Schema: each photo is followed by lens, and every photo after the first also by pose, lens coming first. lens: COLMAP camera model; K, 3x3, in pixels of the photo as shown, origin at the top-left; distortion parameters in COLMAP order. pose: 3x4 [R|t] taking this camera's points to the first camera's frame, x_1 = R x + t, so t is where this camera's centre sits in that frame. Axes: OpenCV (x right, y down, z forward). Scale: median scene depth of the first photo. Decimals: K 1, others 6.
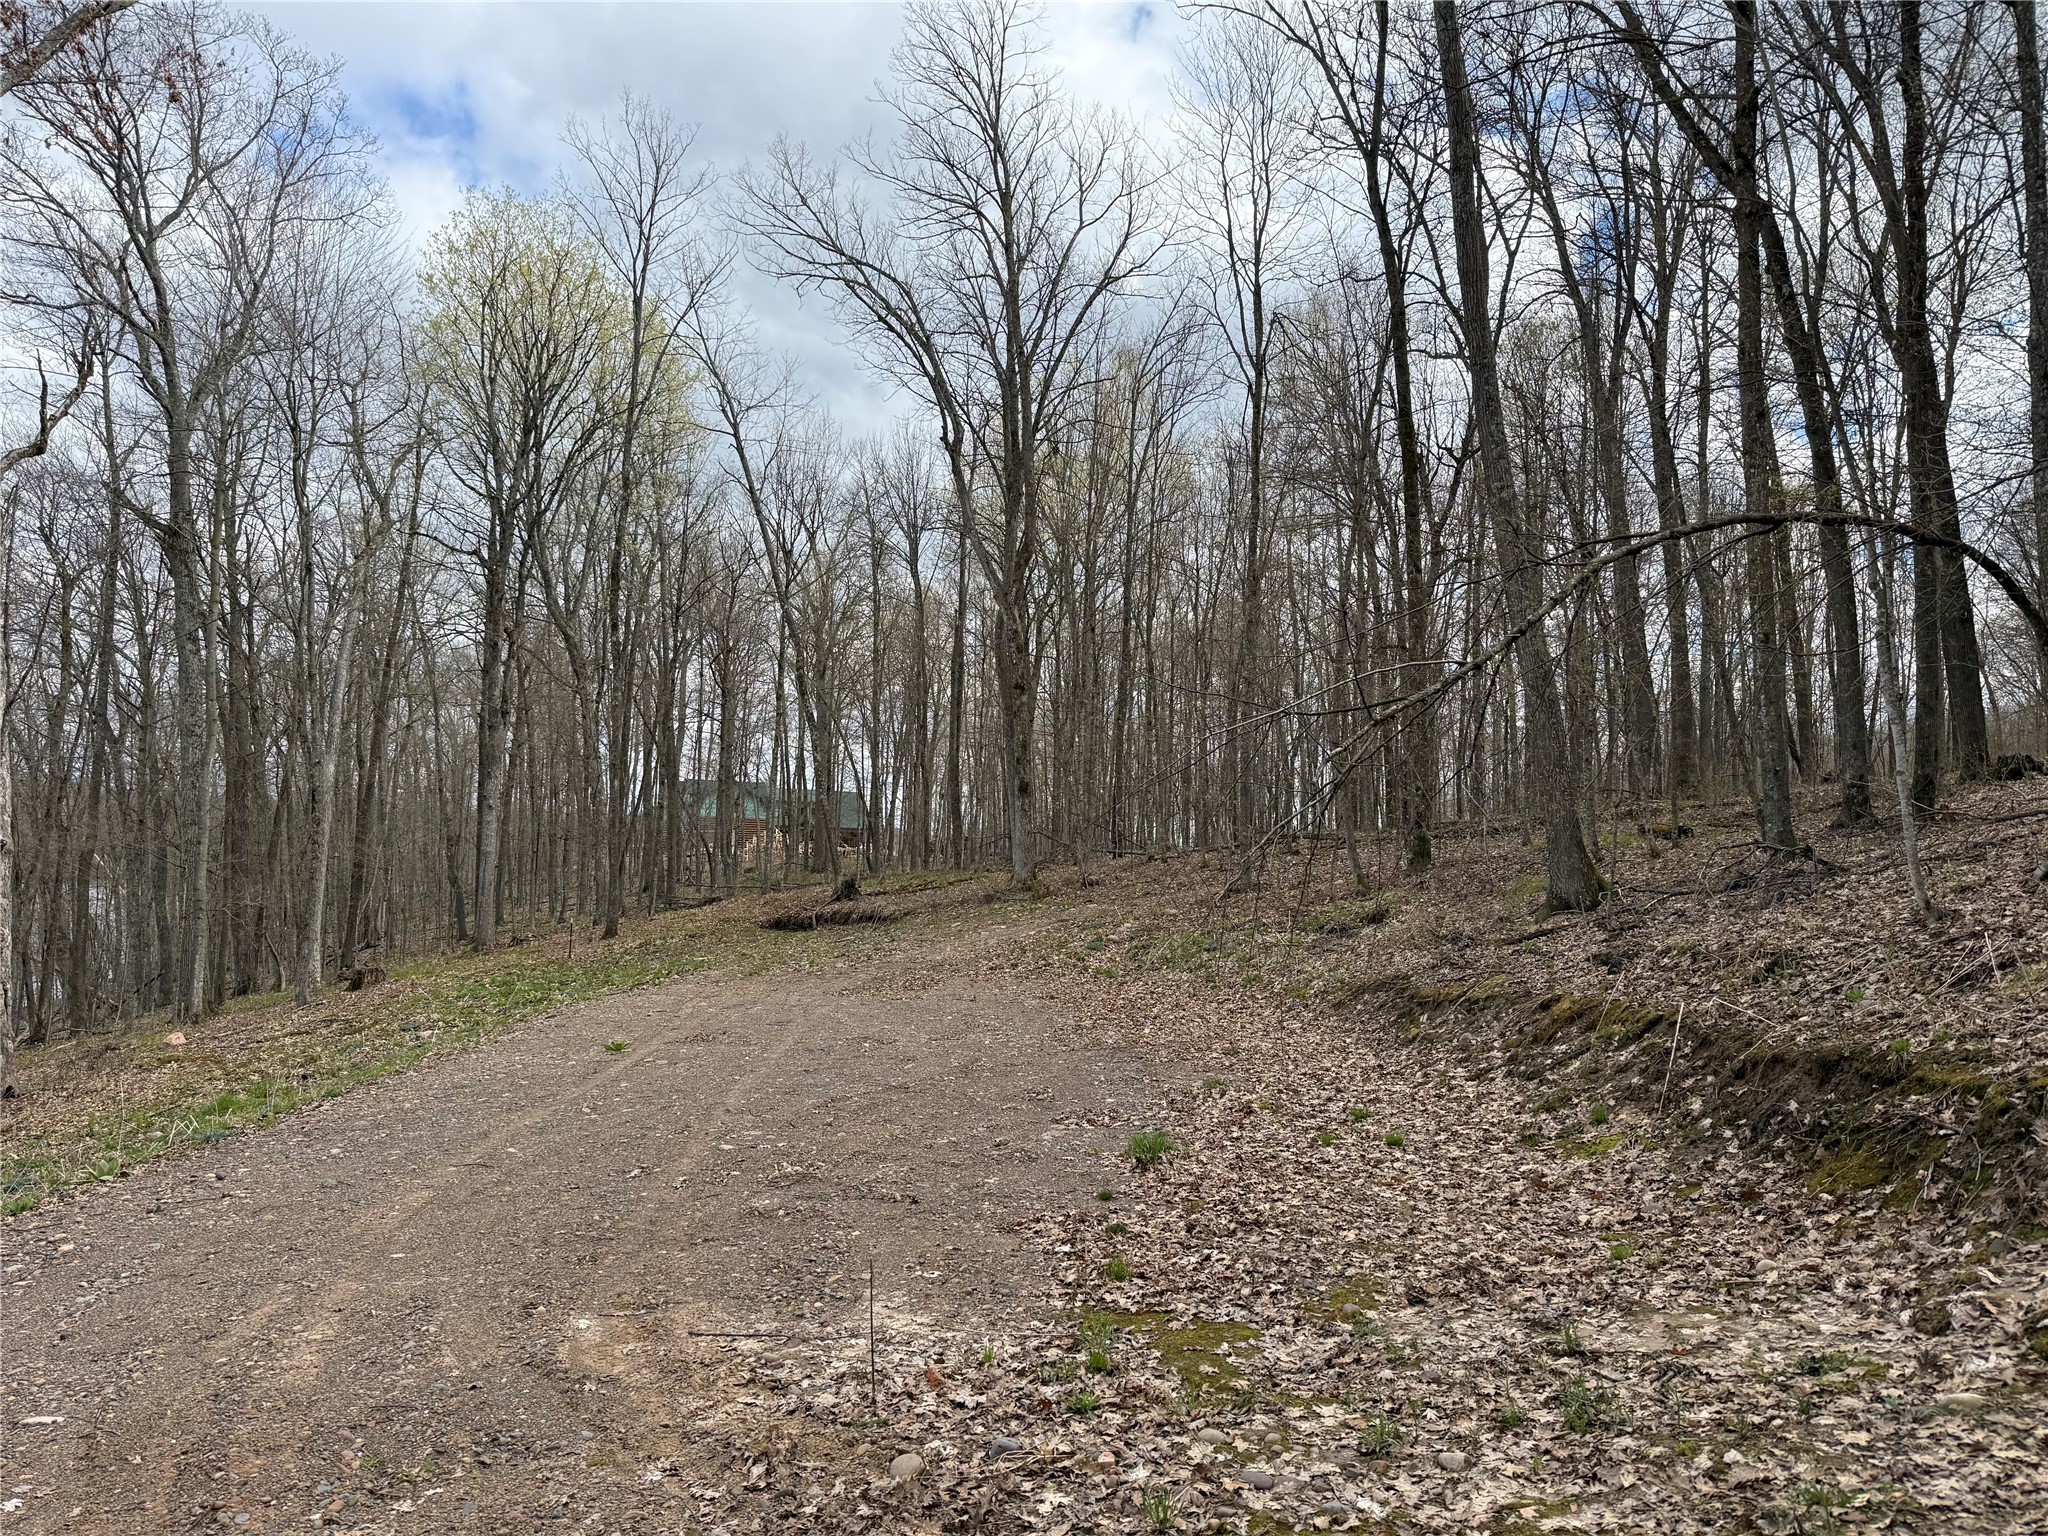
lens RADIAL K [[1432.4, 0, 1028.5], [0, 1432.4, 775.9], [0, 0, 1]] dist [0.202726, -0.359894]
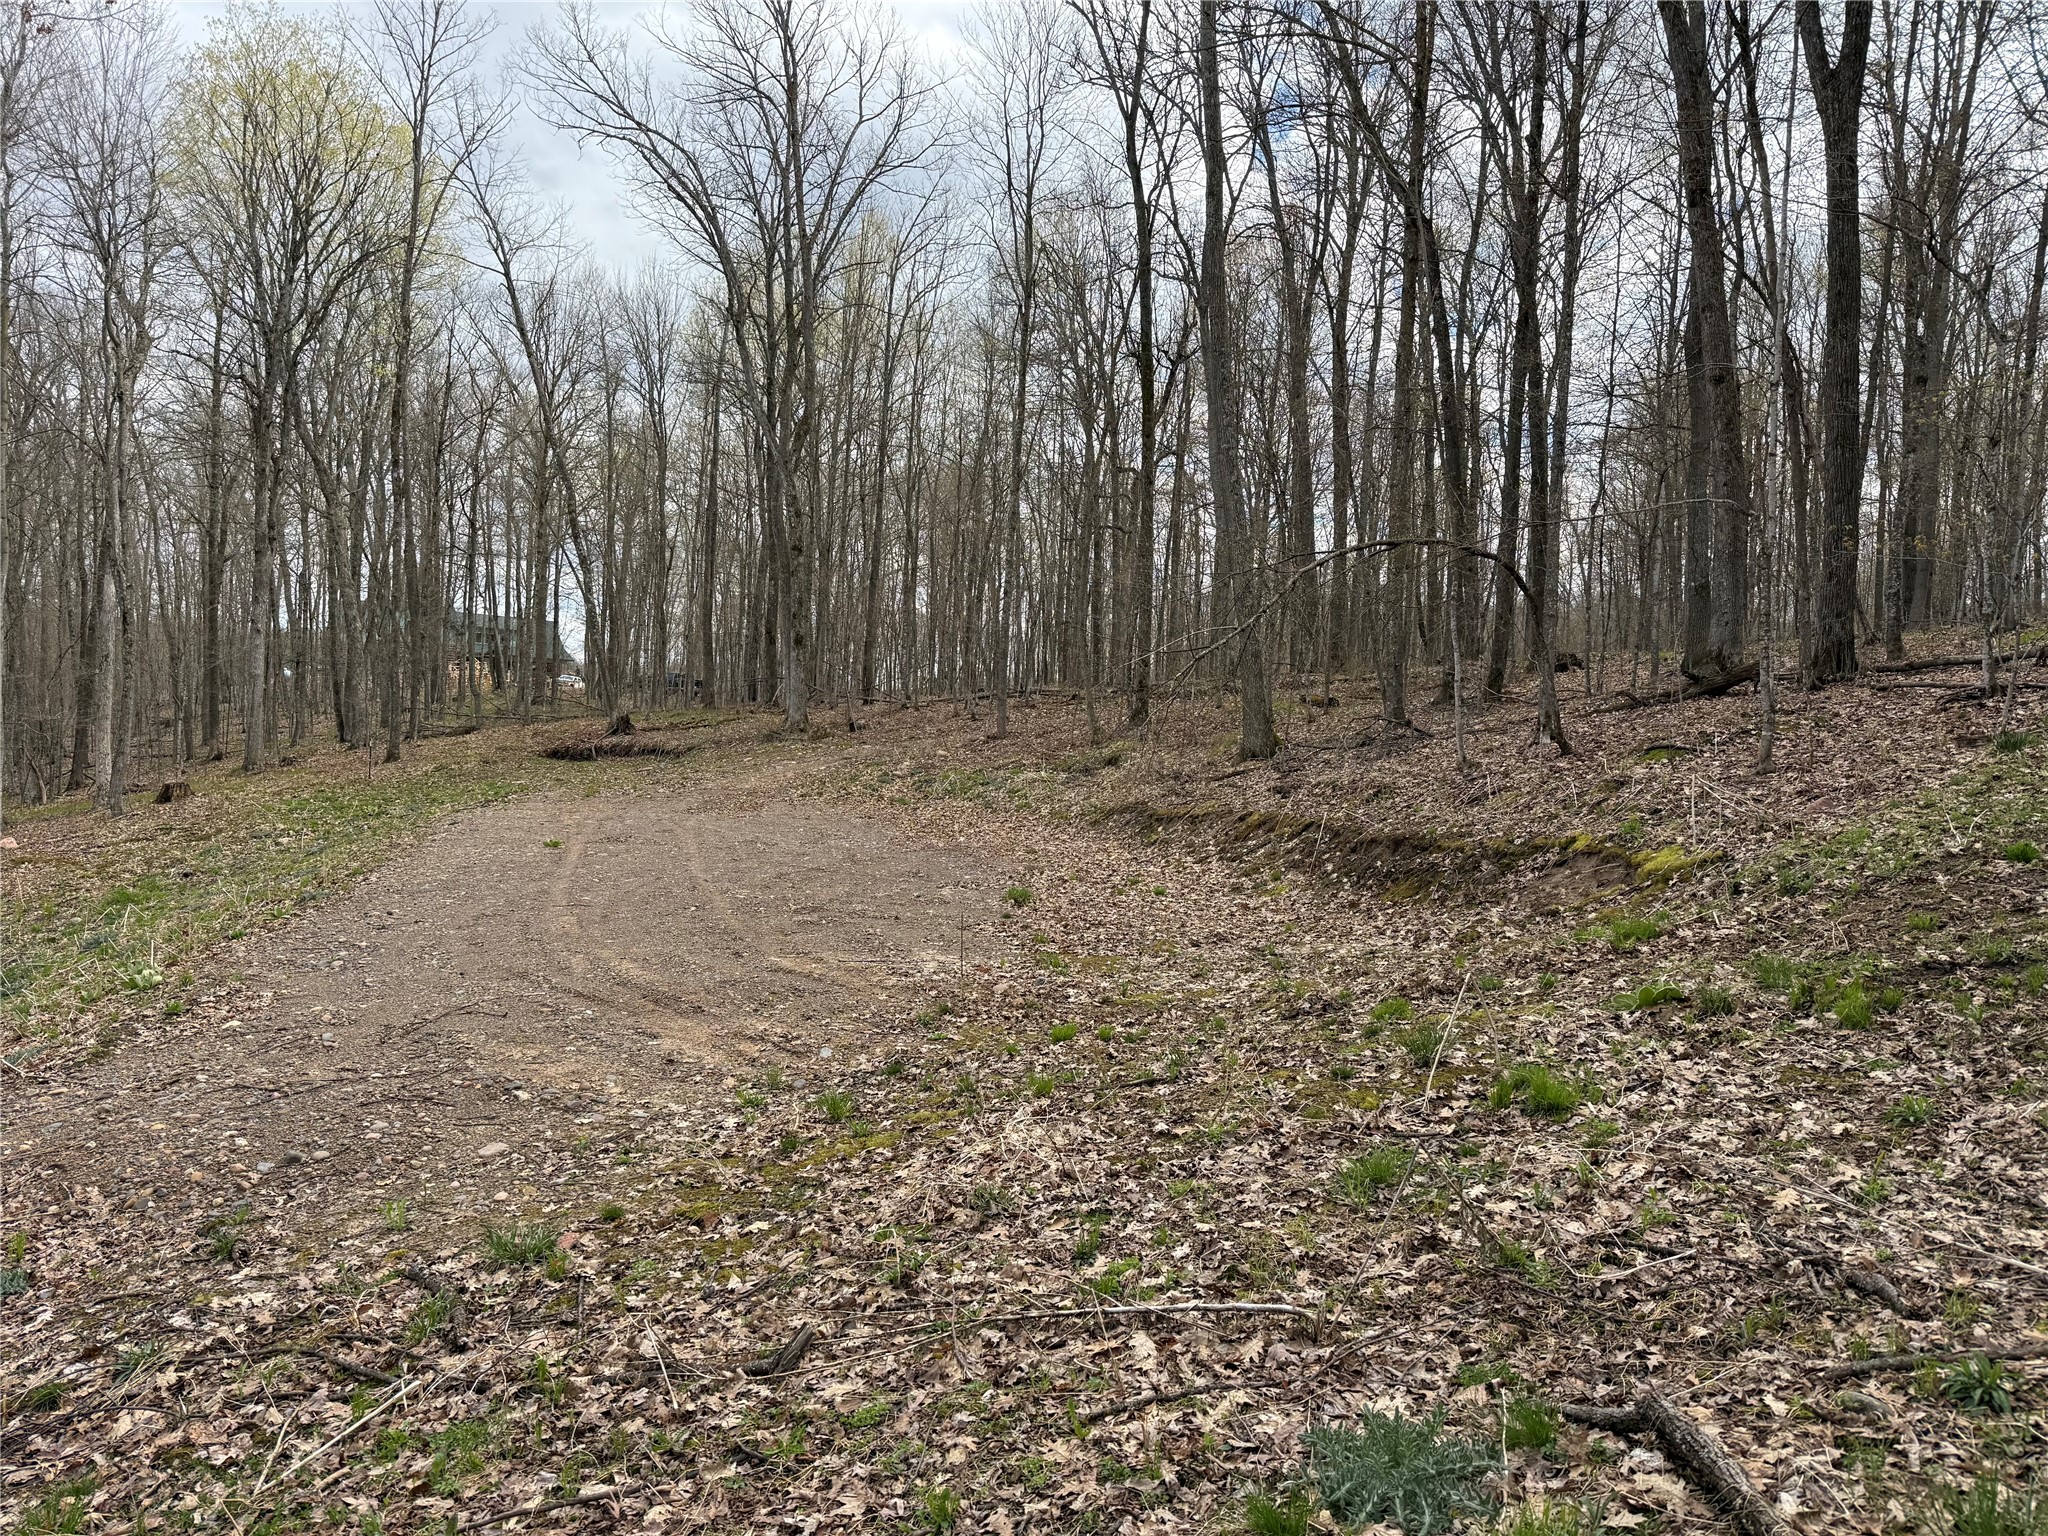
lens RADIAL K [[1432.4, 0, 1028.5], [0, 1432.4, 775.9], [0, 0, 1]] dist [0.202726, -0.359894]
pose [[0.976570, 0.024667, 0.213783, -0.081705], [-0.047792, 0.993461, 0.103689, -0.014328], [-0.209827, -0.111476, 0.971363, -0.178539]]
